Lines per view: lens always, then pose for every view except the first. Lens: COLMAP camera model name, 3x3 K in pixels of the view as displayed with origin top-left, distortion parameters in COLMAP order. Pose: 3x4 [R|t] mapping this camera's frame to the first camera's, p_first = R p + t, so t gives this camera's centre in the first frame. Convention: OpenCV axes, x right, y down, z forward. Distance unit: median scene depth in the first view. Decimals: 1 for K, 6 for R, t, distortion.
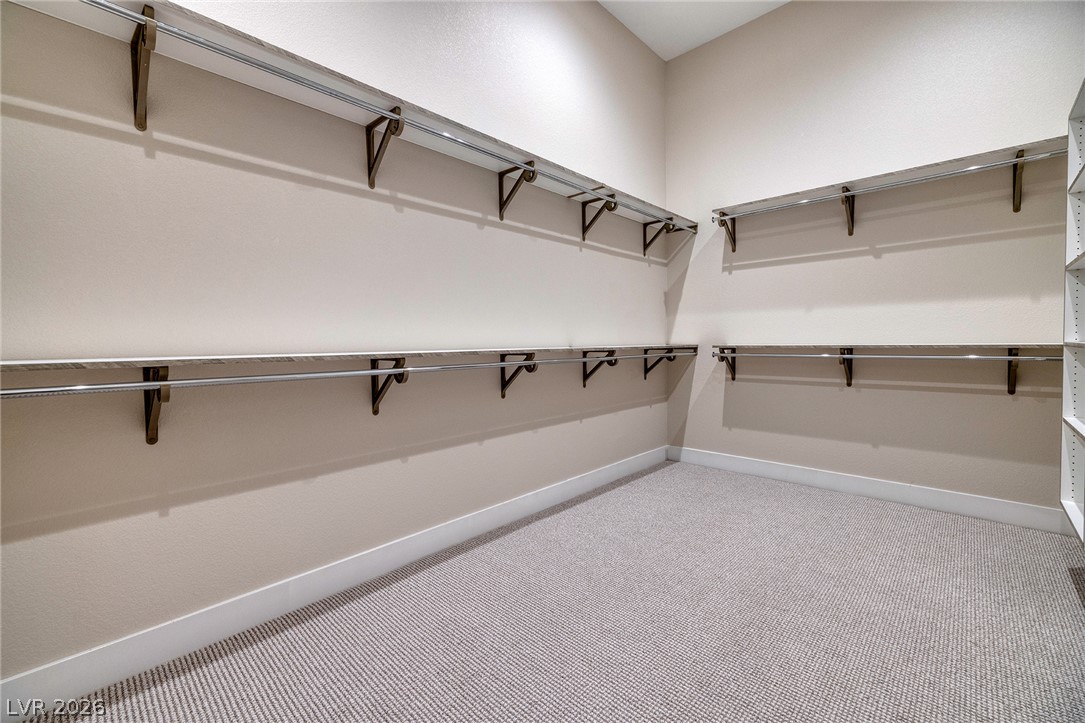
lens RADIAL K [[368.2, 0, 541.7], [0, 368.2, 357.1], [0, 0, 1]] dist [-0.000772, -0.000025]
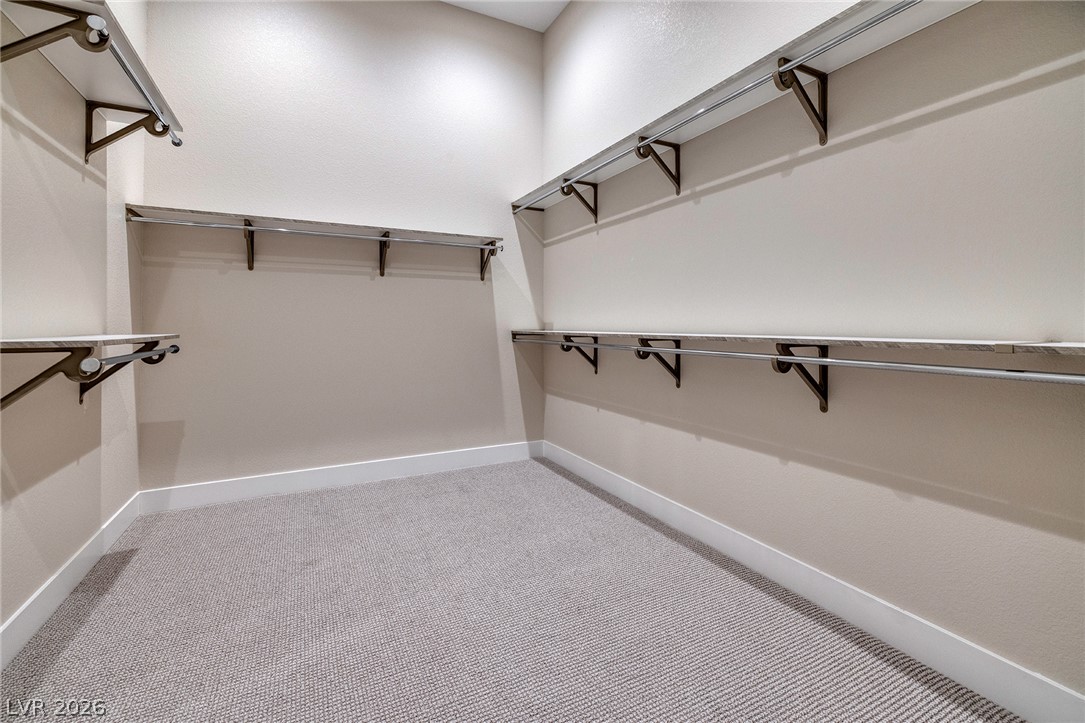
lens RADIAL K [[463.3, 0, 541.0], [0, 463.3, 334.0], [0, 0, 1]] dist [0.000391, 0.000088]
pose [[-0.233309, 0.026709, -0.972036, 0.880892], [-0.042139, 0.998406, 0.037547, -0.040558], [0.971489, 0.049721, -0.231811, 0.752034]]
